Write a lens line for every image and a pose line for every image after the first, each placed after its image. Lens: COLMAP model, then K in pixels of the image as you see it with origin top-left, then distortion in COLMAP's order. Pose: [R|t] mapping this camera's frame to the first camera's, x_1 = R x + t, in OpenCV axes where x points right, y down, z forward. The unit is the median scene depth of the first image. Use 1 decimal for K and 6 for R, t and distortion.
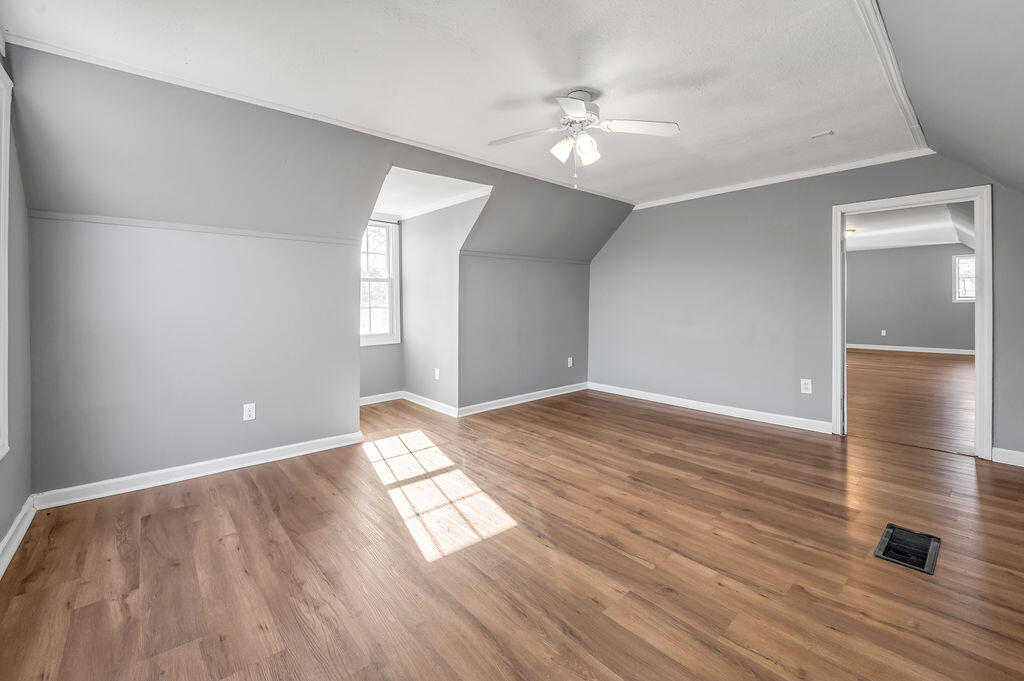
lens RADIAL K [[412.2, 0, 512.0], [0, 412.2, 340.5], [0, 0, 1]] dist [-0.000469, 0.000015]
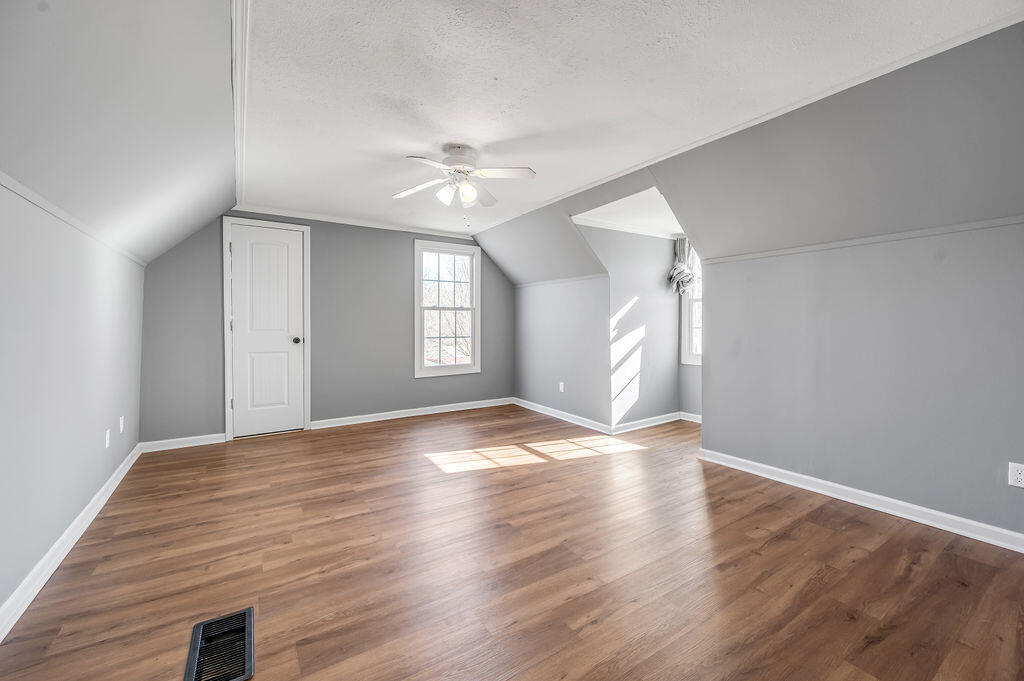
lens RADIAL K [[412.2, 0, 512.0], [0, 412.2, 340.5], [0, 0, 1]] dist [-0.000469, 0.000015]
pose [[-0.135493, 0.042000, -0.989888, 1.600656], [-0.086443, 0.994790, 0.054040, -0.135559], [0.987000, 0.092891, -0.131156, 1.560182]]
